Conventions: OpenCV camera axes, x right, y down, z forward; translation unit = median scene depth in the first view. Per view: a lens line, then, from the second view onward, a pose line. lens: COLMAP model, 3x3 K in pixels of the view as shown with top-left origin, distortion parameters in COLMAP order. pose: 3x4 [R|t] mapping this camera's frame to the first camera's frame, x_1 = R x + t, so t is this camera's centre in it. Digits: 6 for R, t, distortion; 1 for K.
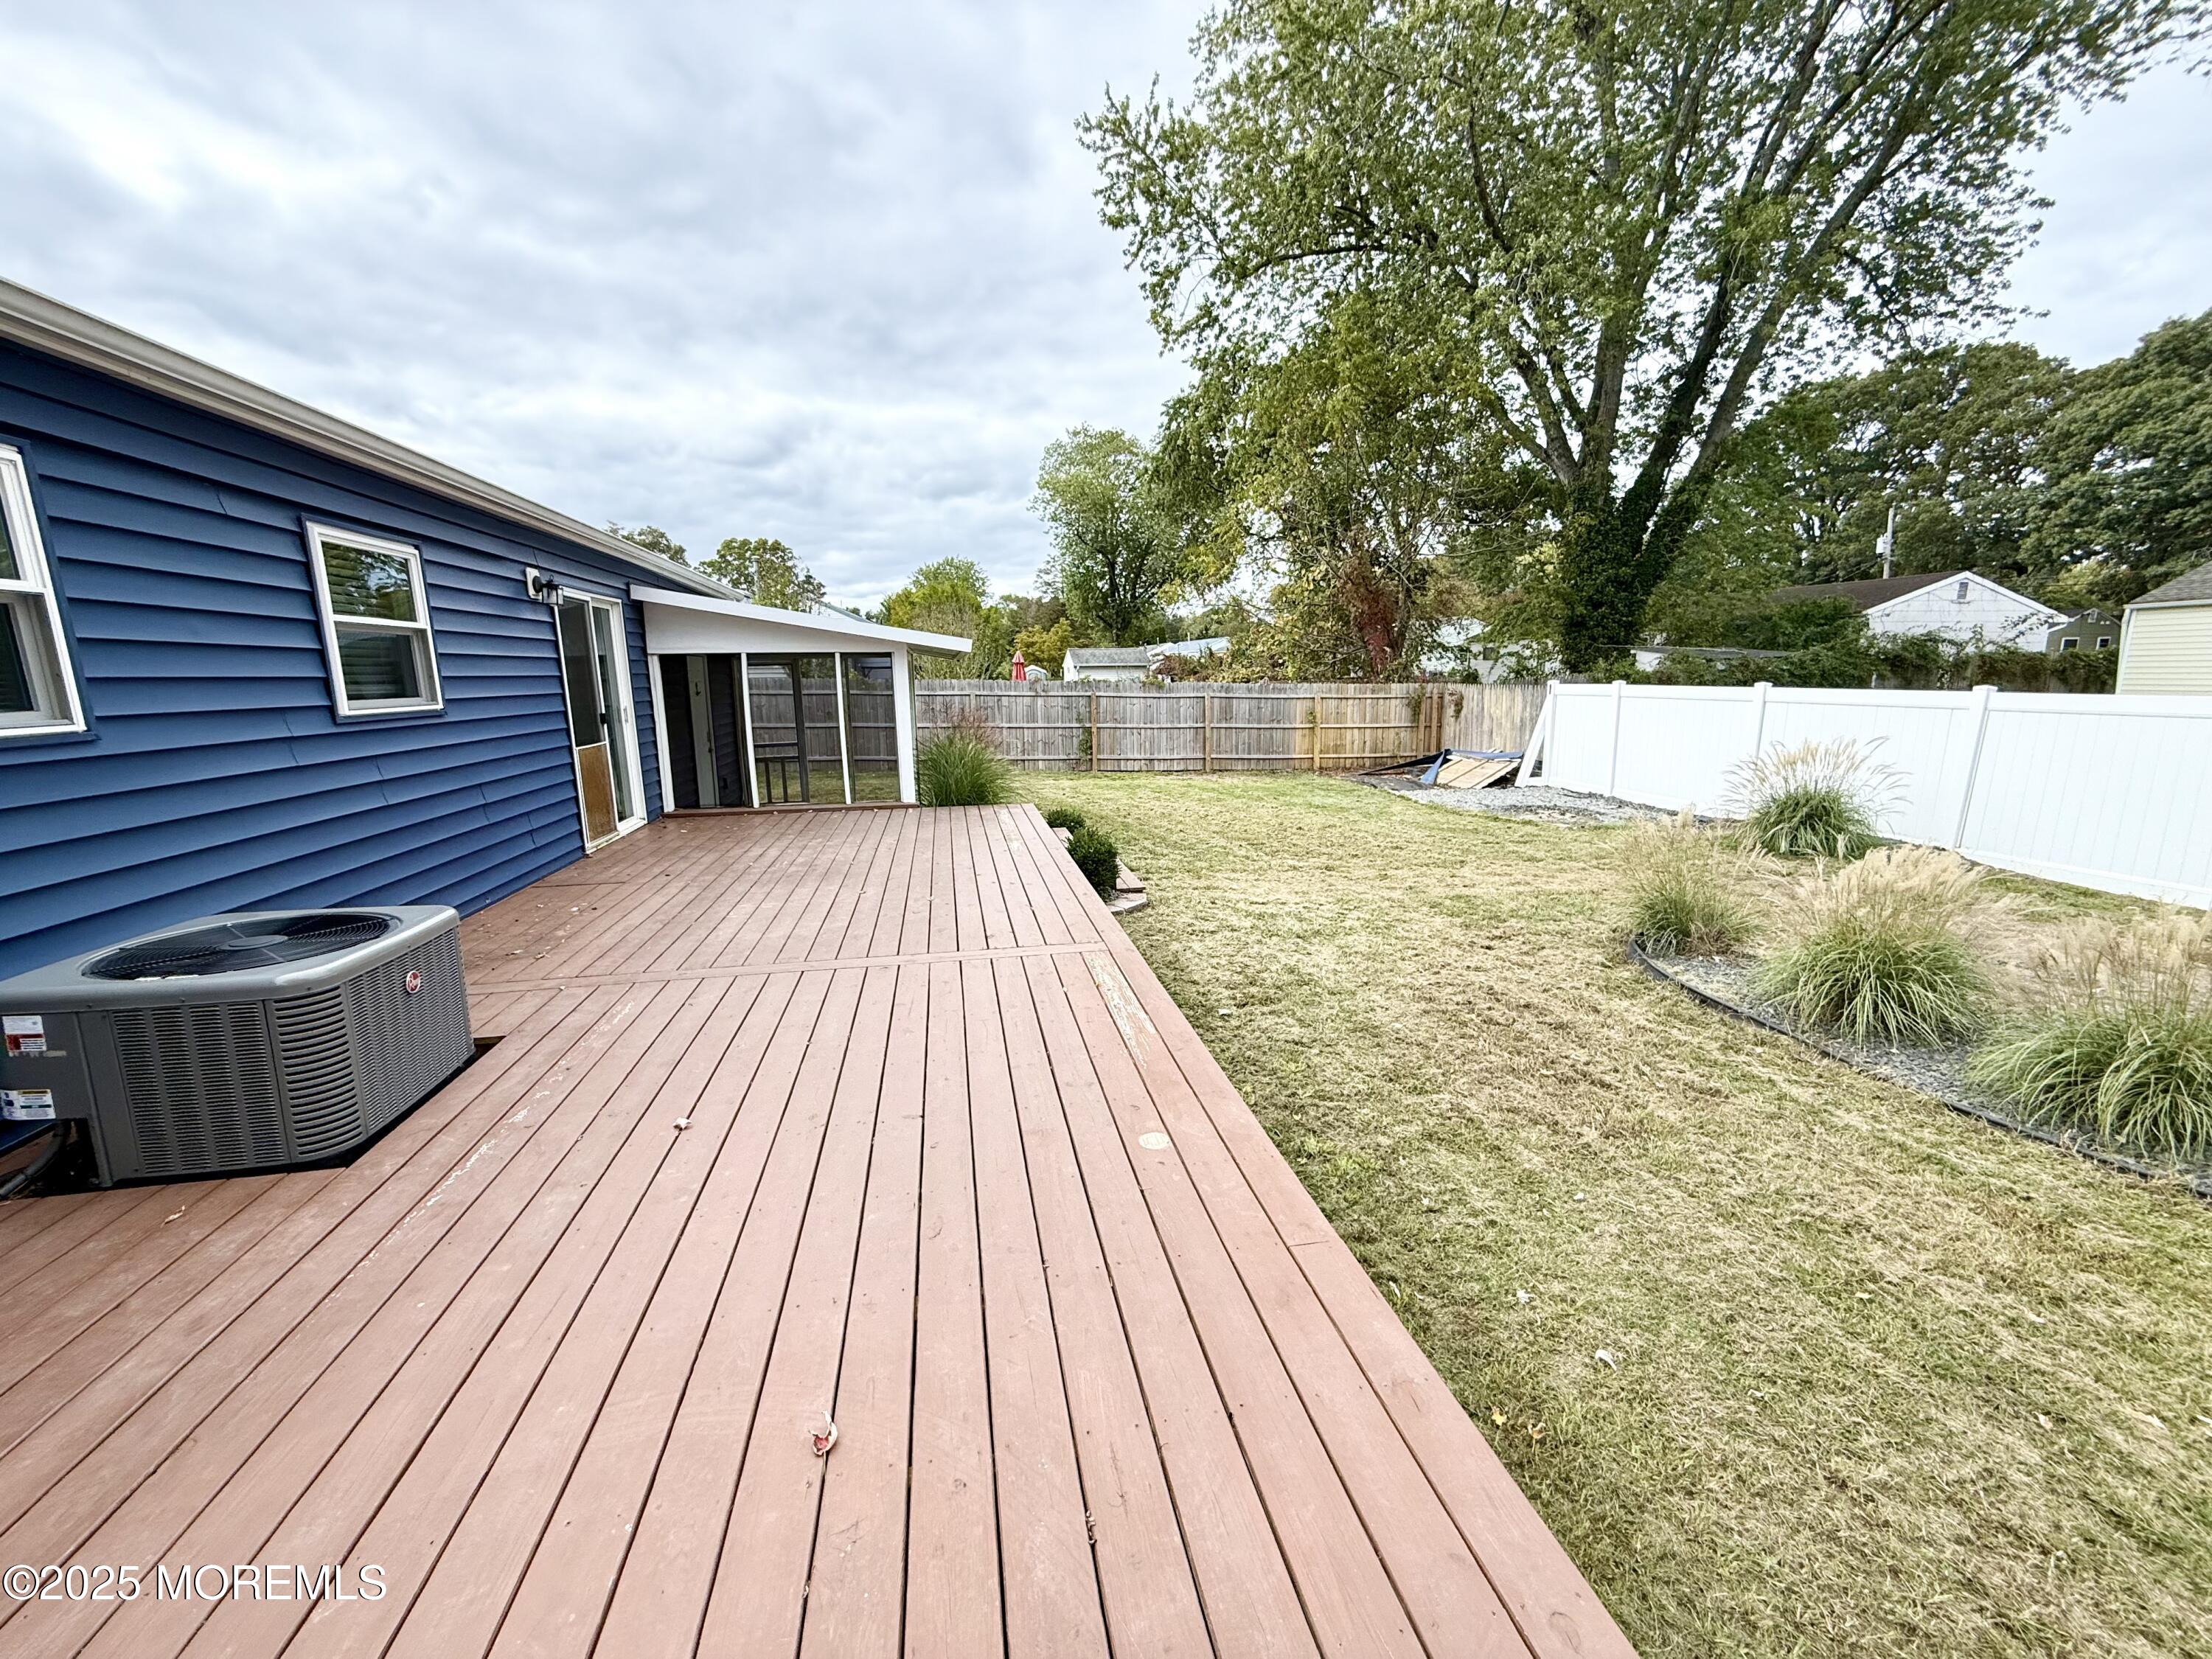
lens RADIAL K [[881.2, 0, 1115.4], [0, 881.2, 830.4], [0, 0, 1]] dist [-0.000020, 0.000095]
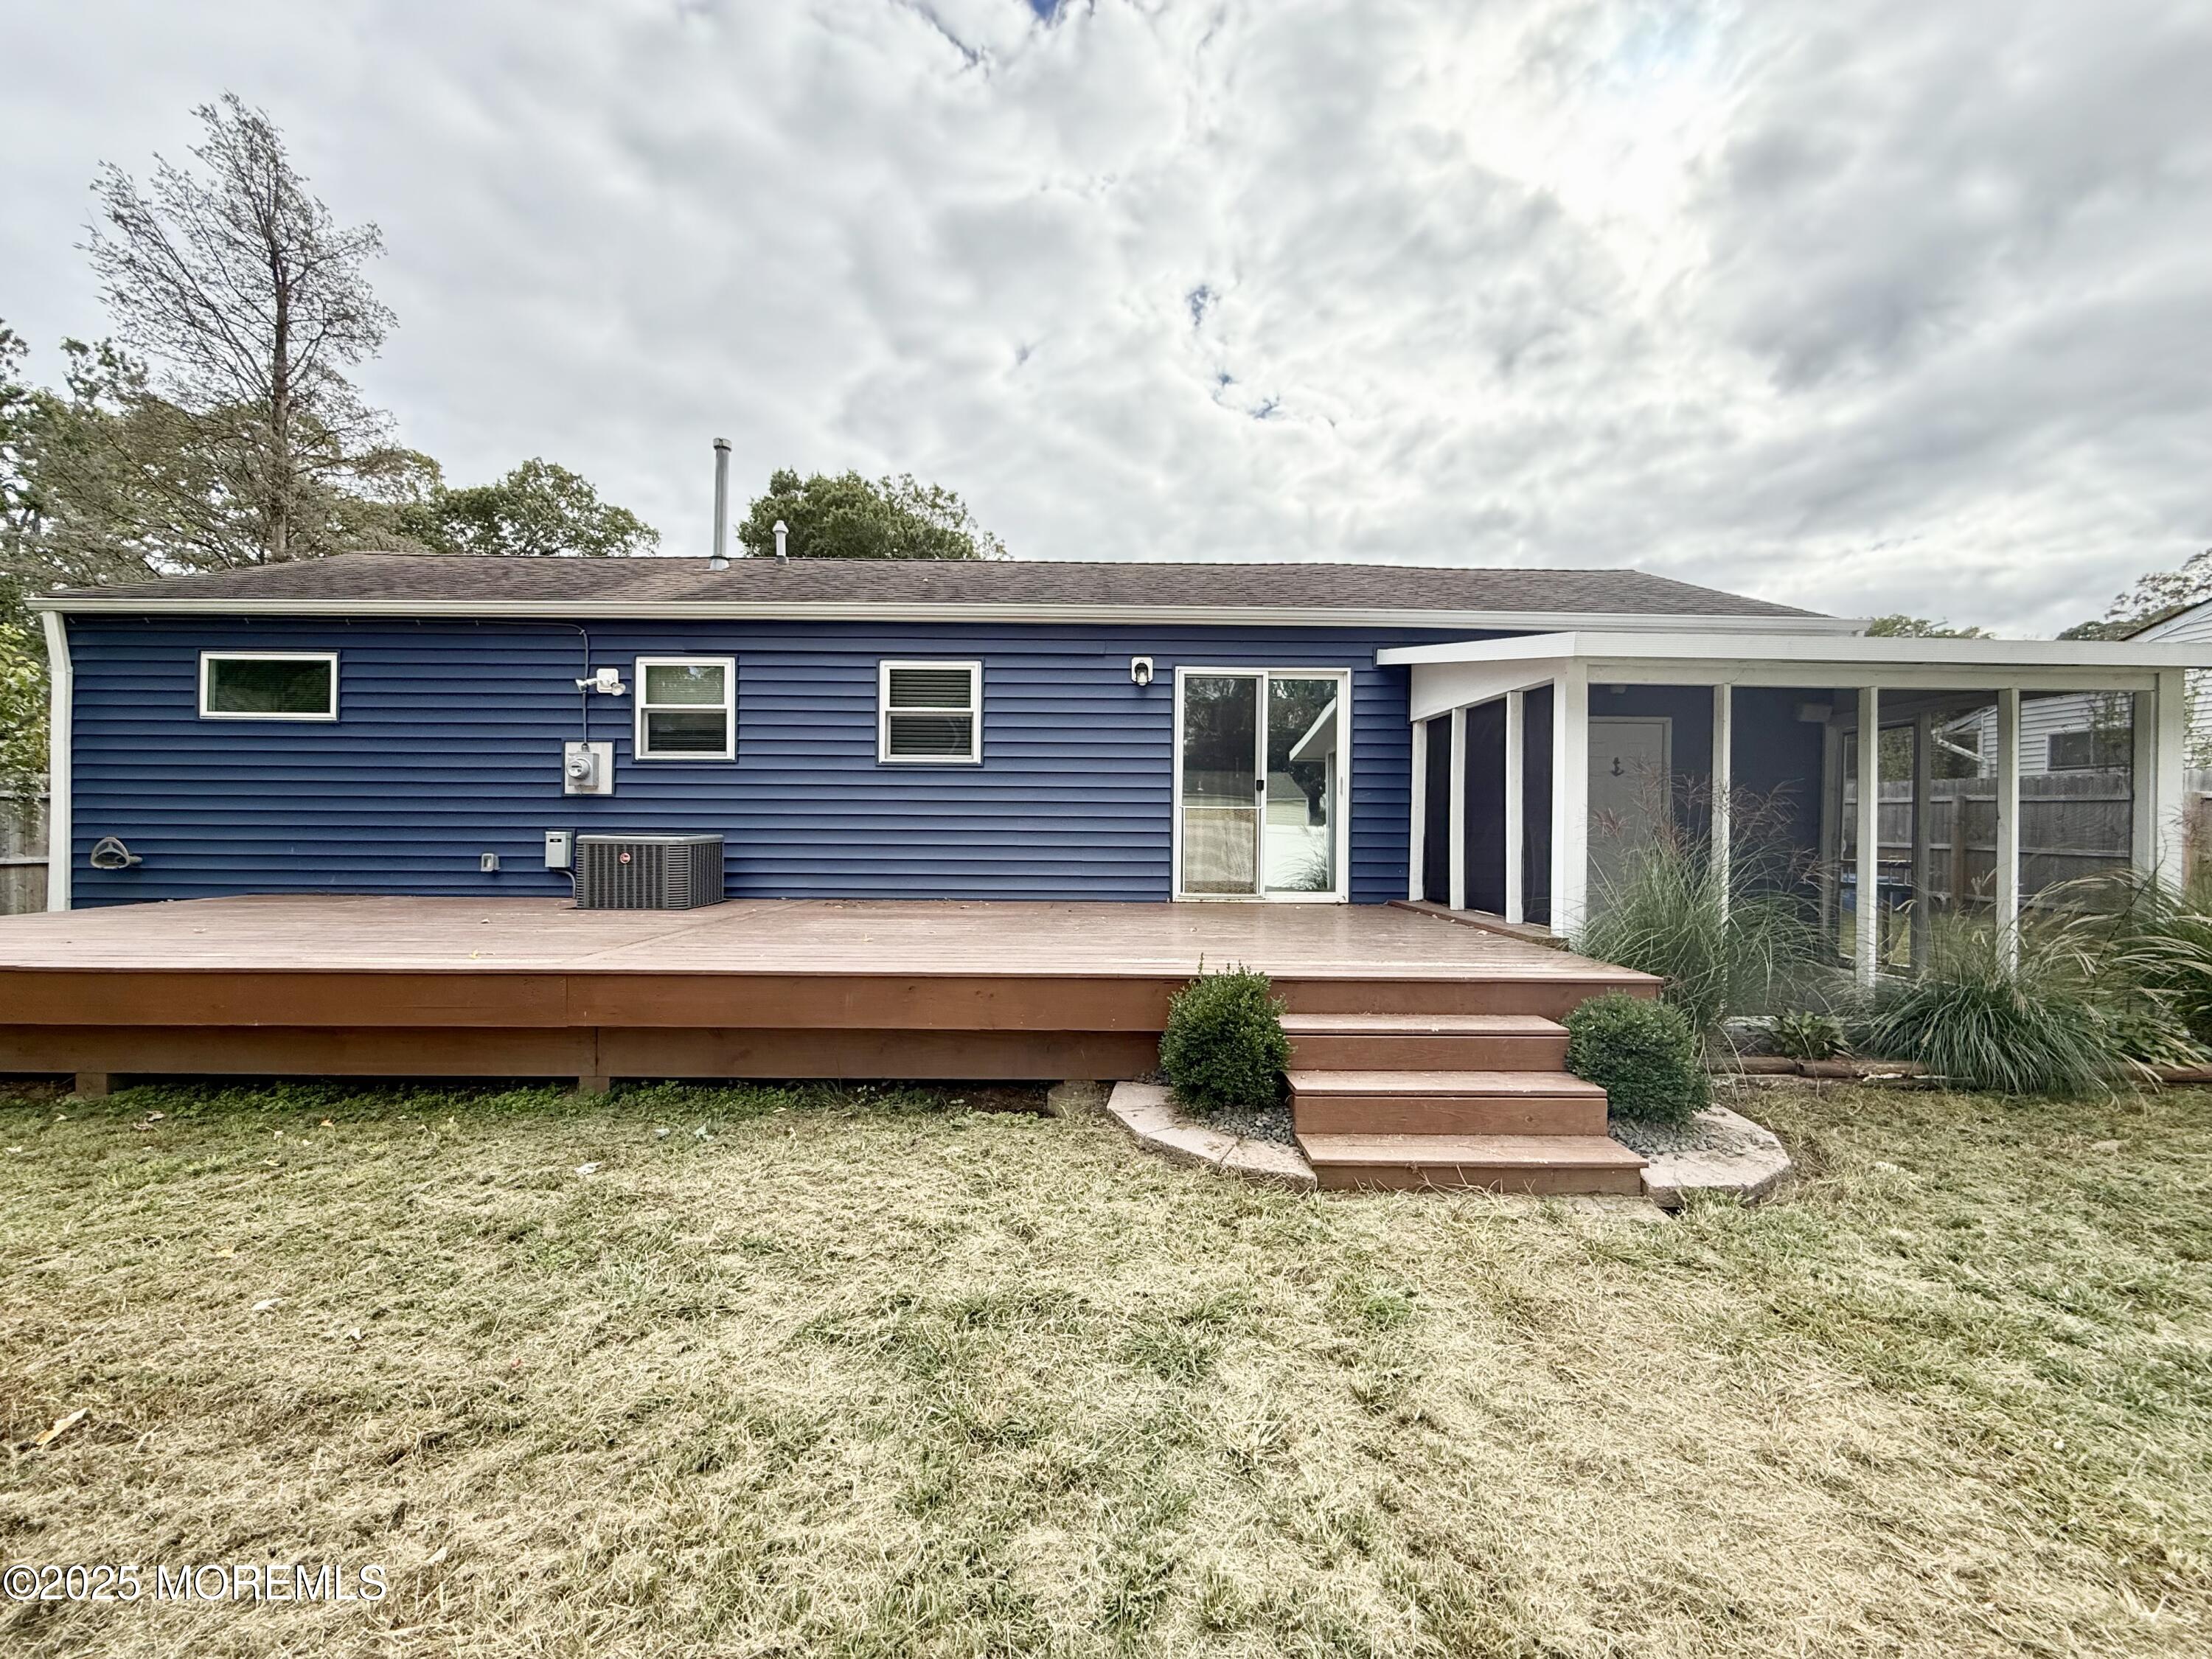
lens RADIAL K [[881.2, 0, 1106.4], [0, 881.2, 828.4], [0, 0, 1]] dist [-0.000020, 0.000095]
pose [[-0.181678, 0.011565, -0.983290, 0.849473], [-0.181719, 0.982314, 0.045129, -0.161313], [0.966422, 0.186881, -0.176363, 1.824239]]
